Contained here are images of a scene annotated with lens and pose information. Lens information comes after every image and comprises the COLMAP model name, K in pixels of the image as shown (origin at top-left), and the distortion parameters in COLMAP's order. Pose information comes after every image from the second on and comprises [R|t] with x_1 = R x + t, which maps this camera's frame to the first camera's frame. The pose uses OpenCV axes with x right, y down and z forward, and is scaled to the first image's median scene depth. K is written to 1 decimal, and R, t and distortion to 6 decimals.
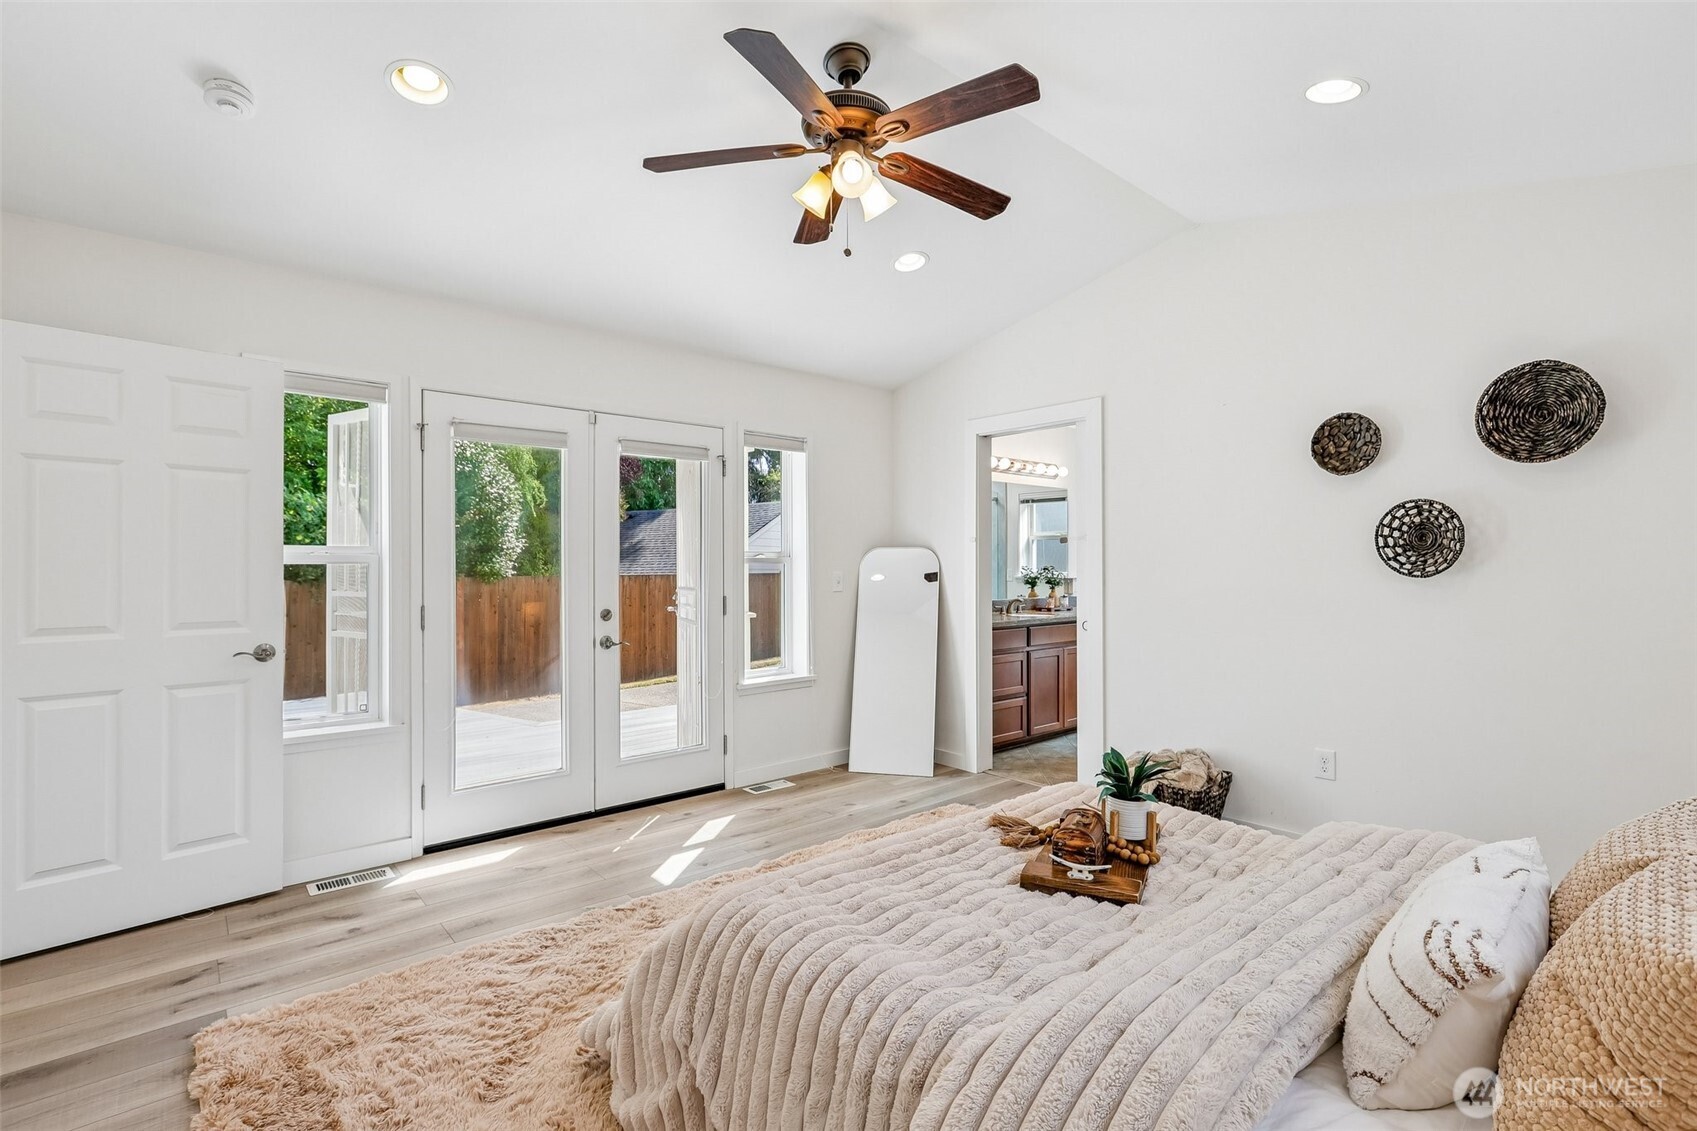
lens RADIAL K [[799.4, 0, 857.4], [0, 799.4, 567.2], [0, 0, 1]] dist [0.008434, -0.000529]
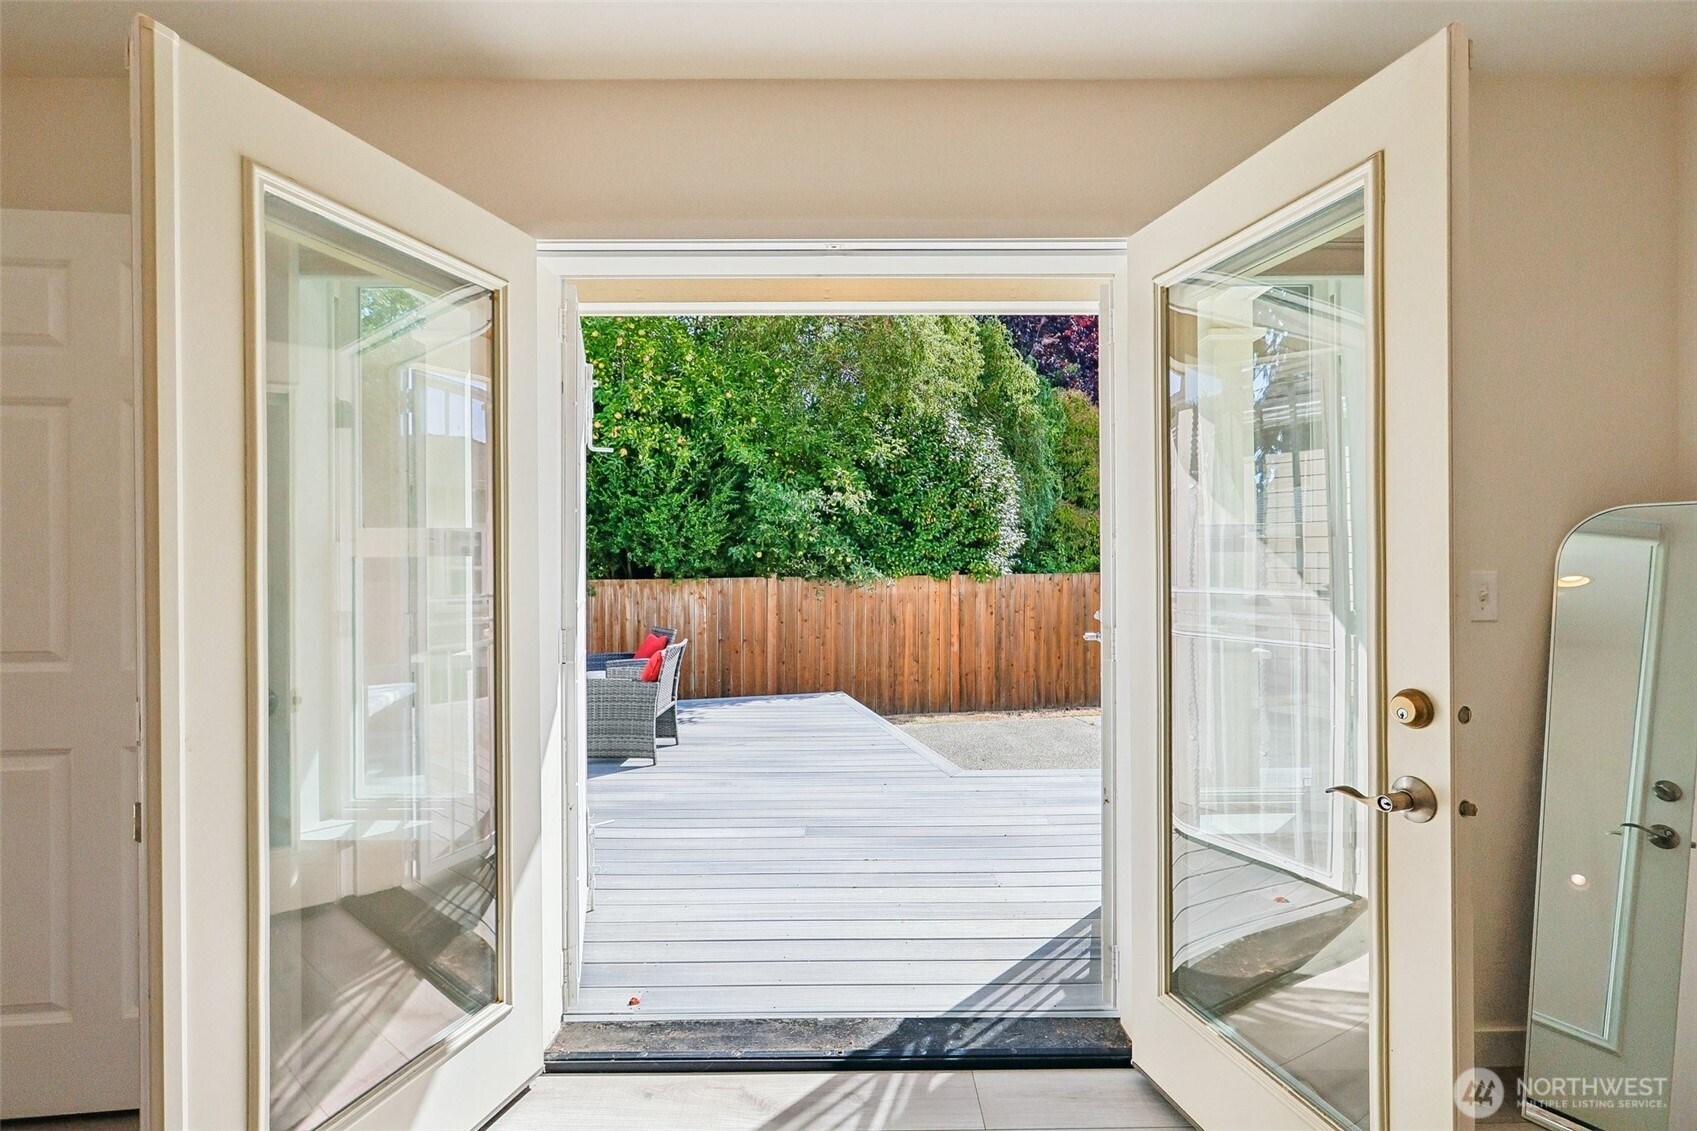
lens RADIAL K [[758.5, 0, 843.9], [0, 758.5, 569.9], [0, 0, 1]] dist [-0.002567, 0.002393]
pose [[0.755659, 0.001752, -0.654963, -0.008494], [0.002825, 0.999978, 0.005934, 0.001152], [0.654959, -0.006334, 0.755638, 0.237019]]
